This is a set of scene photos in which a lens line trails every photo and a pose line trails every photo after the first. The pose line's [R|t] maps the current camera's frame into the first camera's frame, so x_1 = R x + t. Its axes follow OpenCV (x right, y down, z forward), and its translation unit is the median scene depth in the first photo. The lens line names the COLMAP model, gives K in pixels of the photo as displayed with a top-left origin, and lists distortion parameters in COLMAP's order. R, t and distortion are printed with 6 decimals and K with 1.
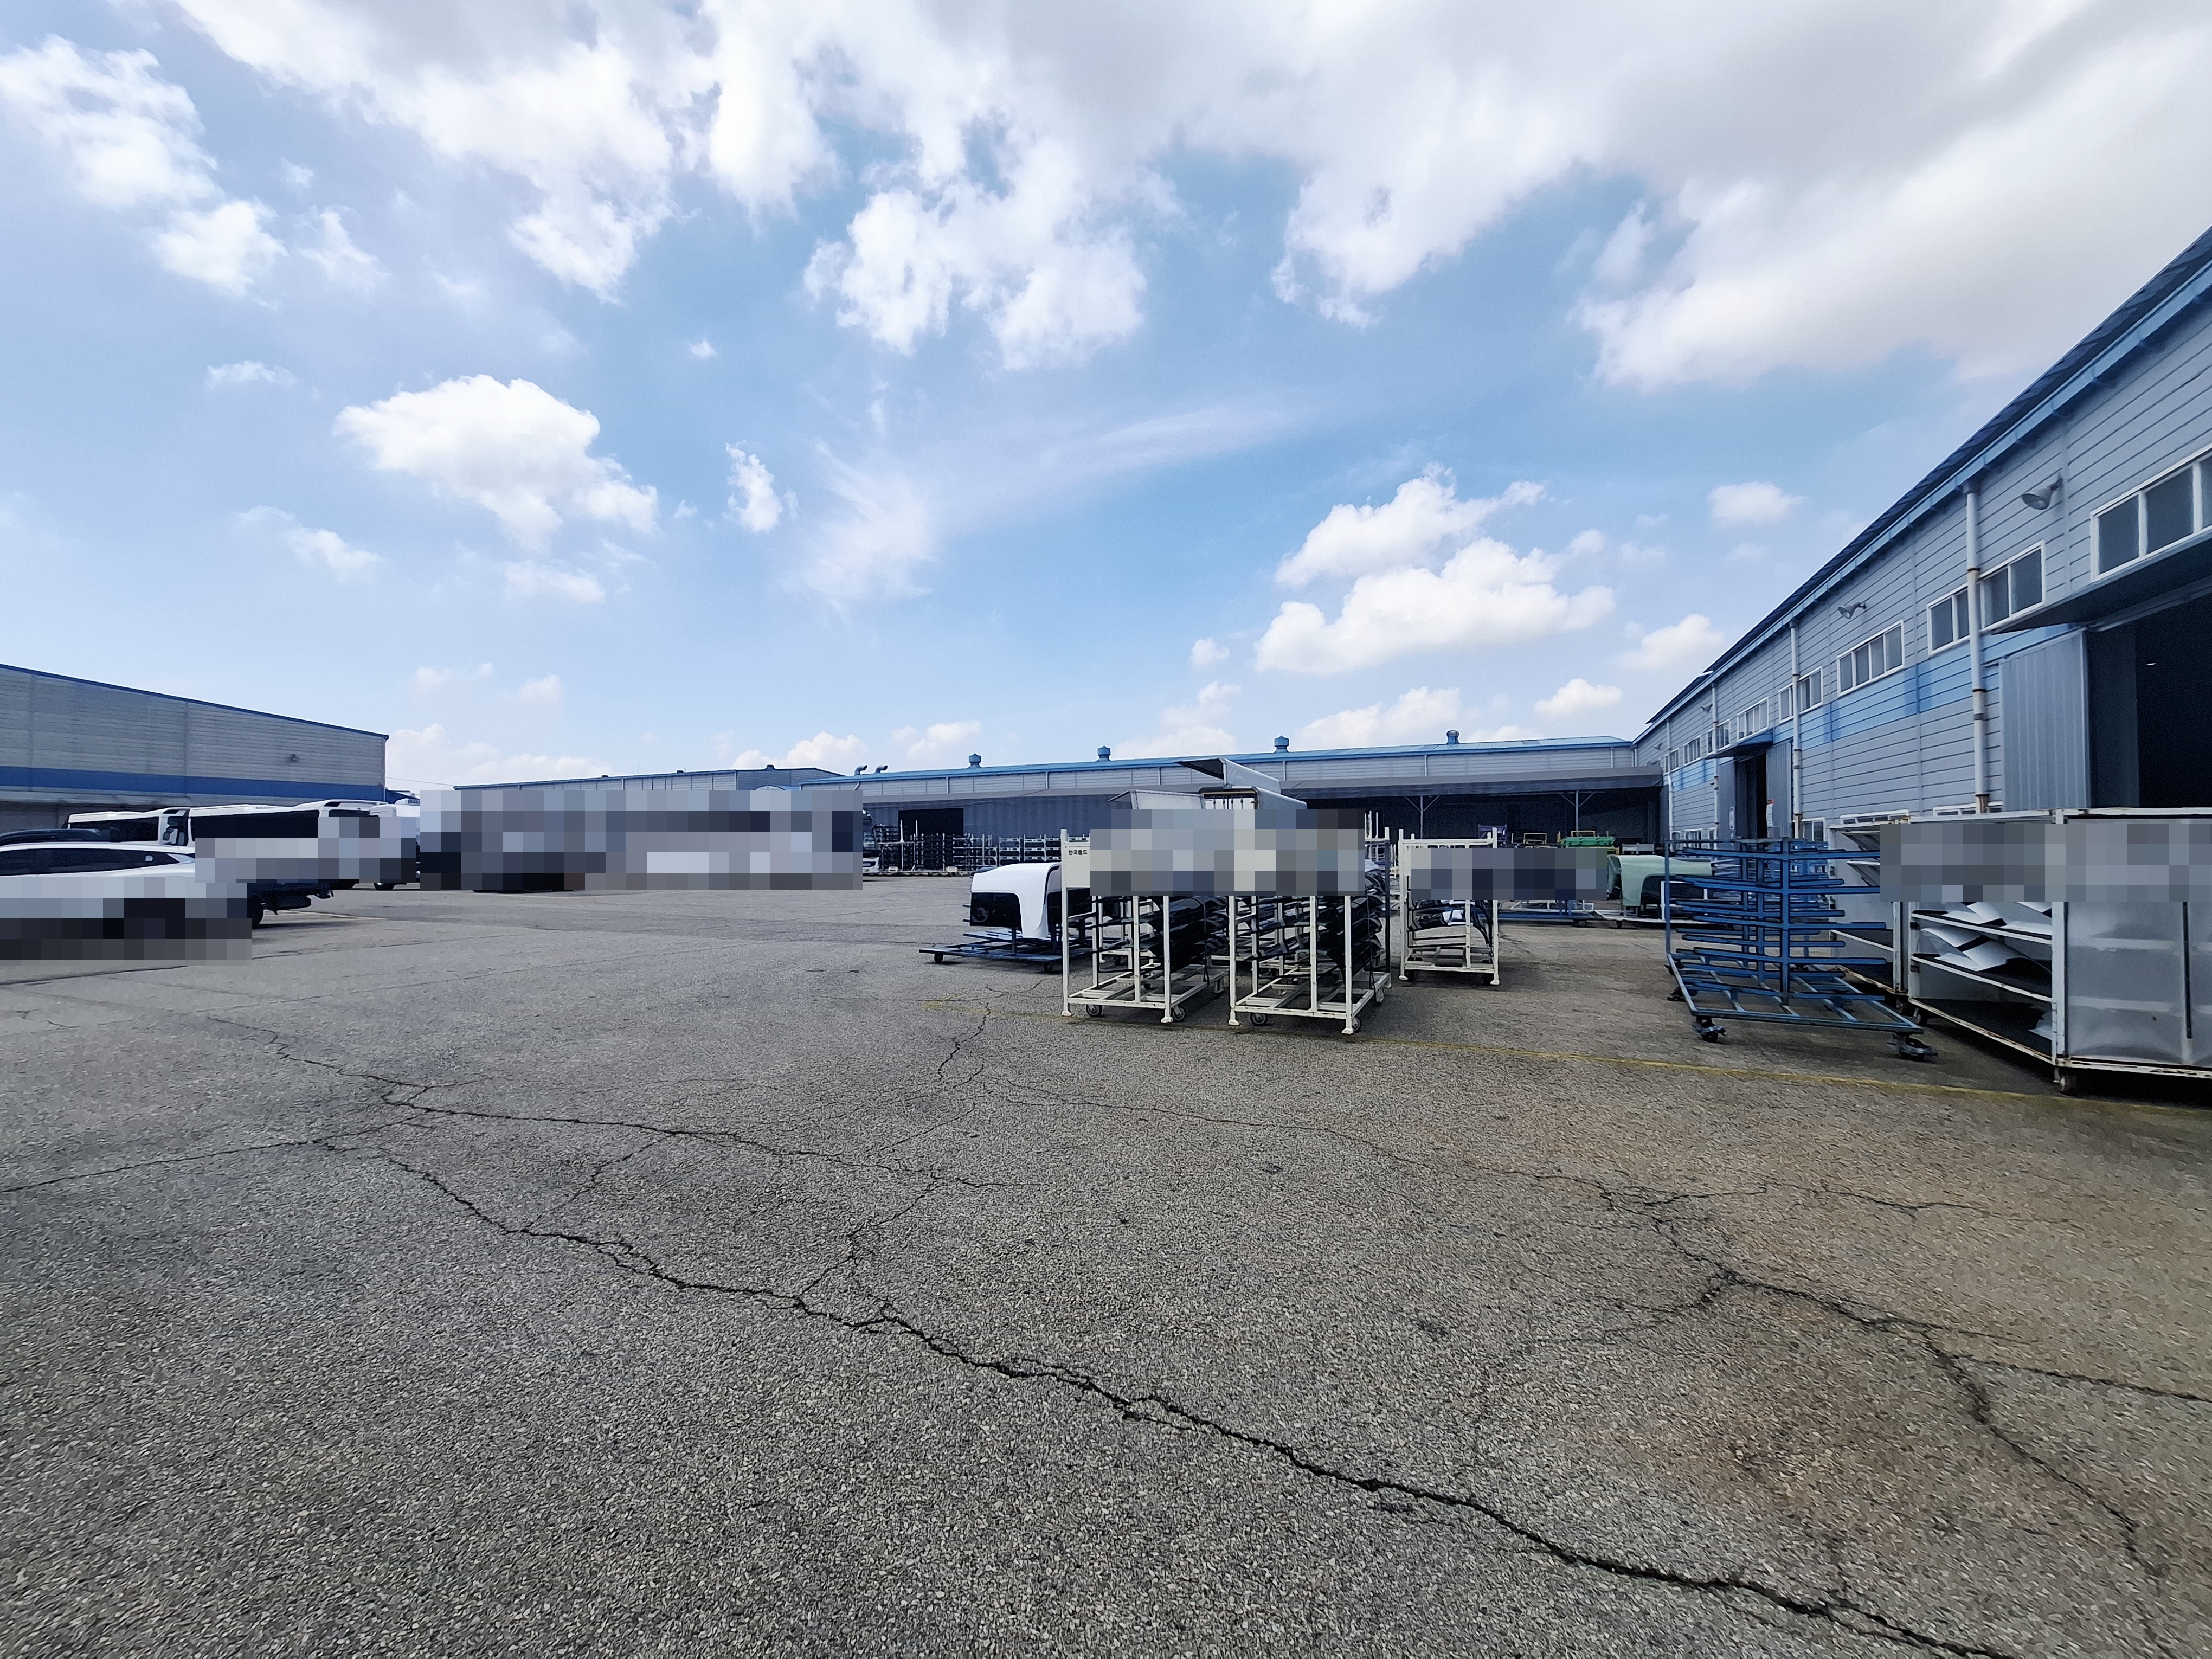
lens RADIAL K [[881.1, 0, 1098.7], [0, 881.1, 832.8], [0, 0, 1]] dist [-0.002428, 0.003749]
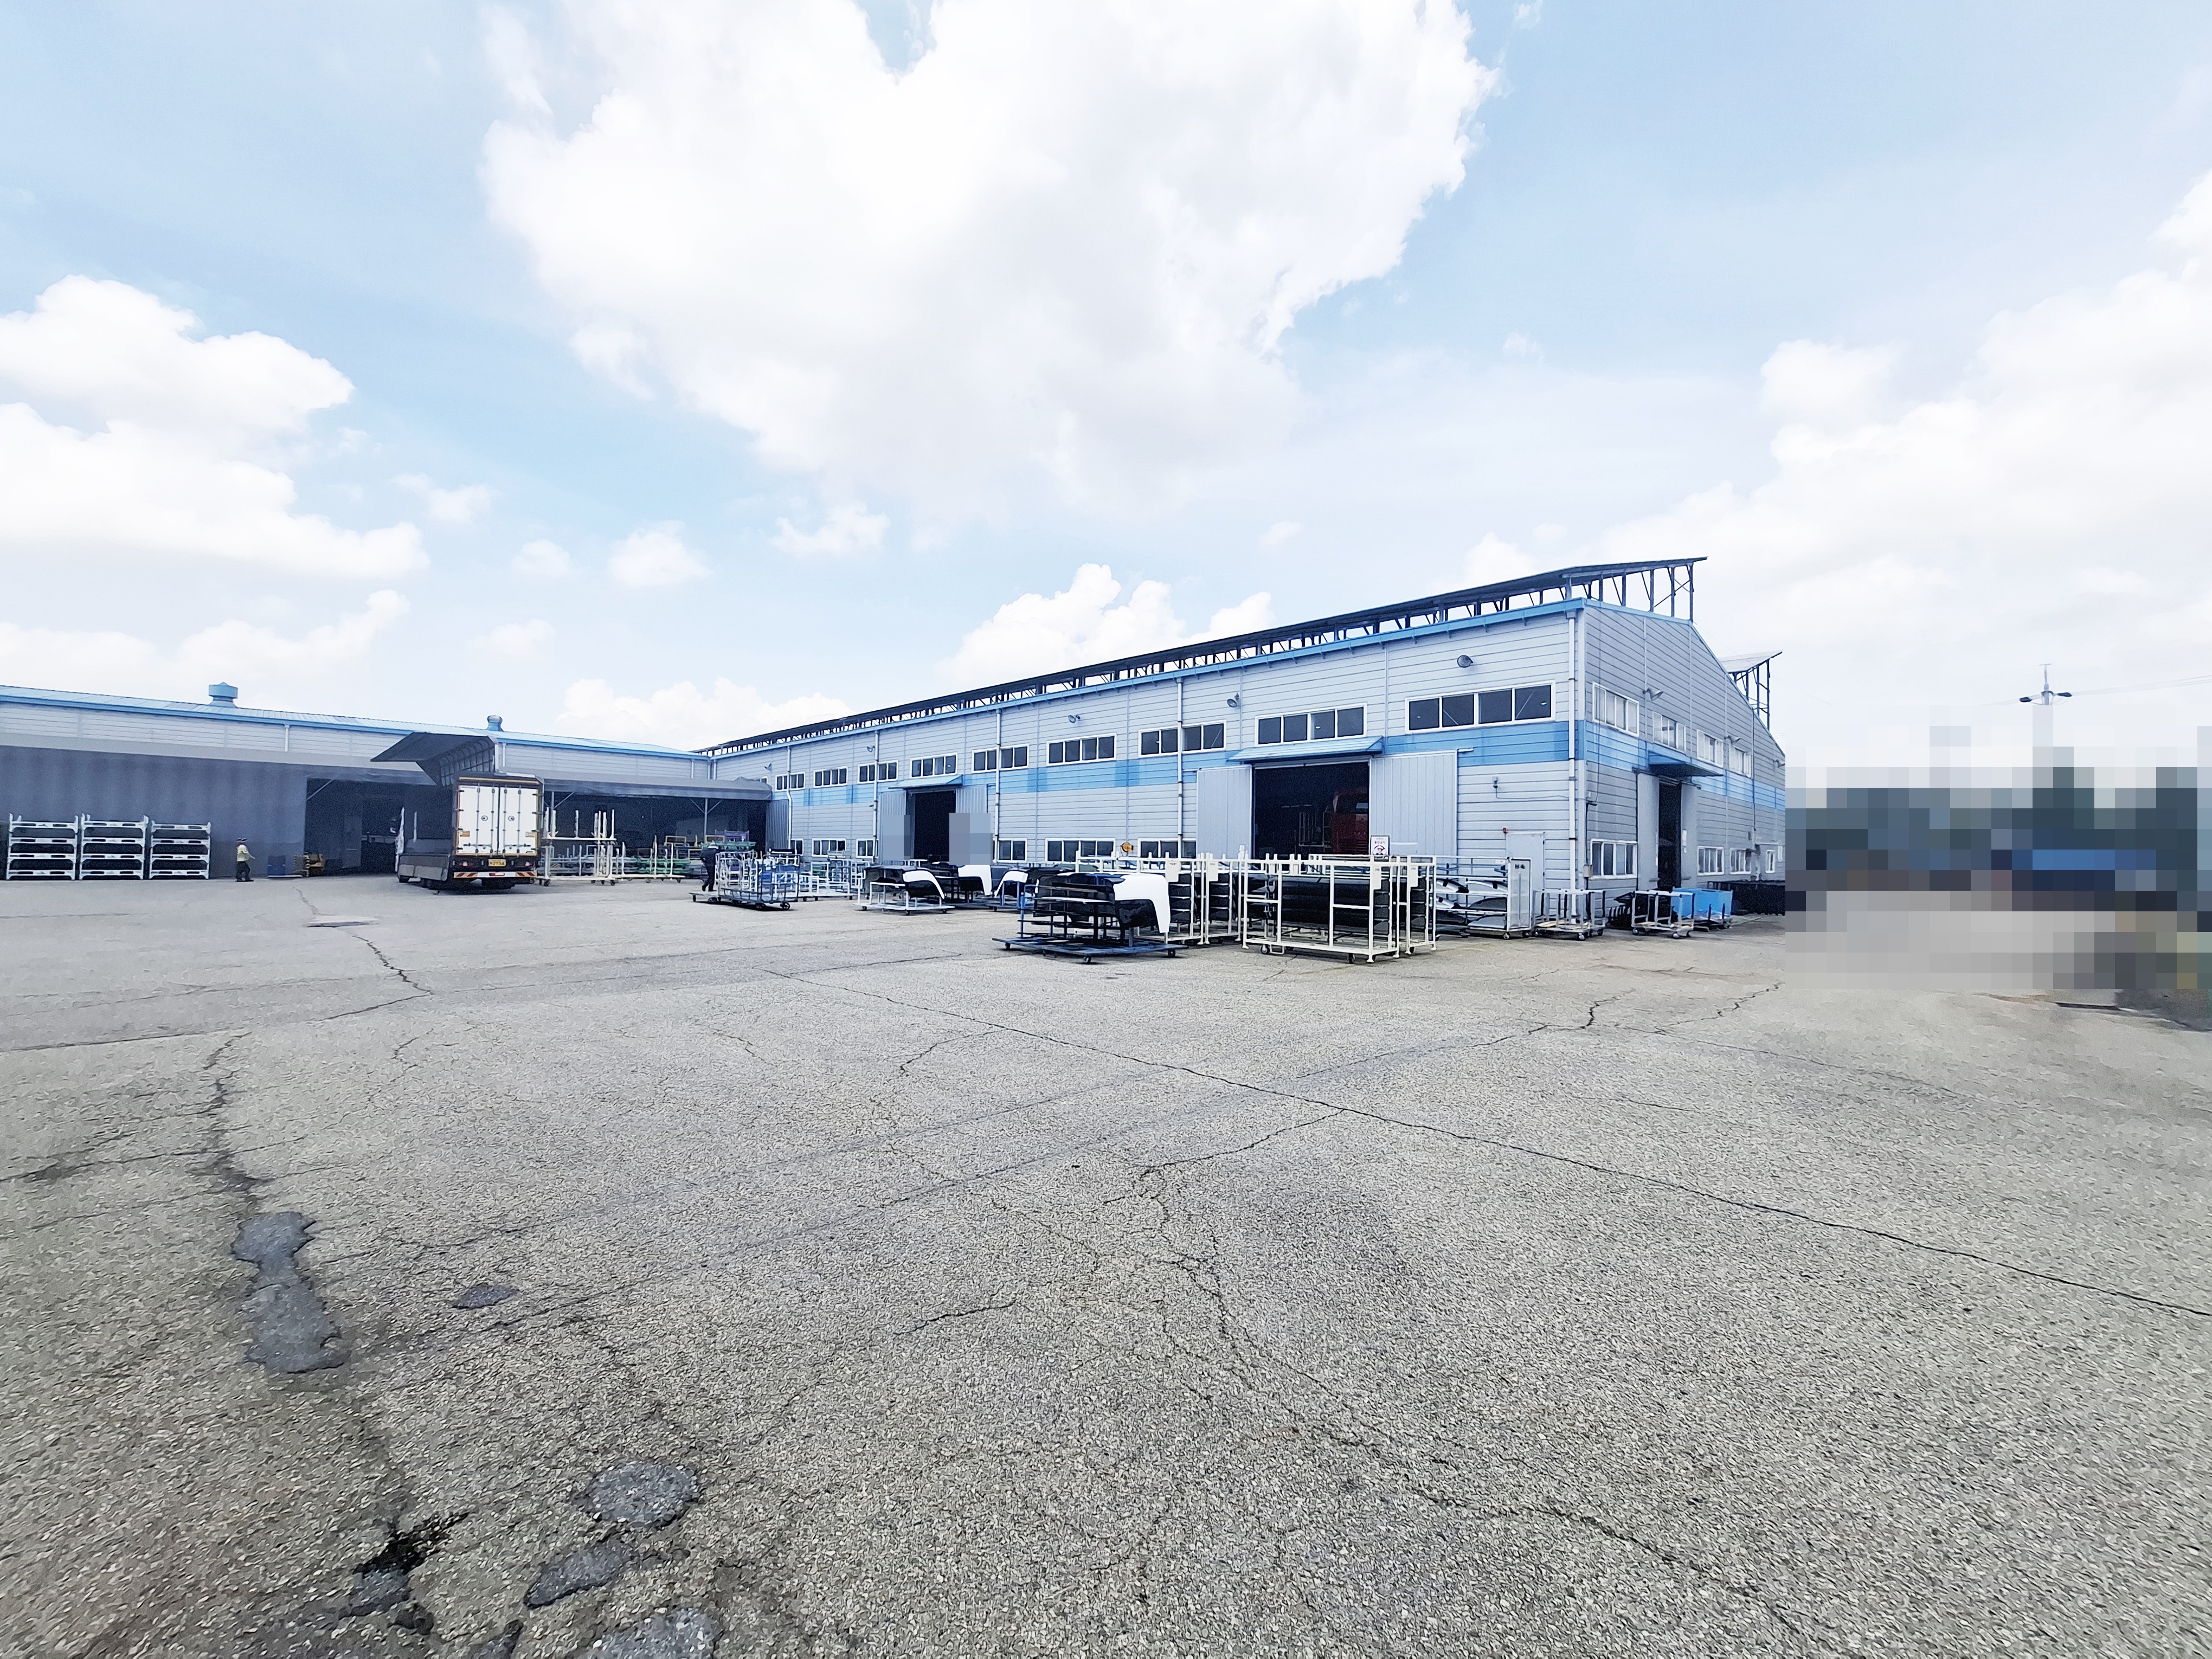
lens RADIAL K [[881.1, 0, 1098.7], [0, 881.1, 832.8], [0, 0, 1]] dist [-0.002428, 0.003749]
pose [[0.368265, 0.032927, 0.929138, -1.638248], [-0.035218, 0.999149, -0.021449, 0.005927], [-0.929054, -0.024824, 0.369111, 0.736986]]
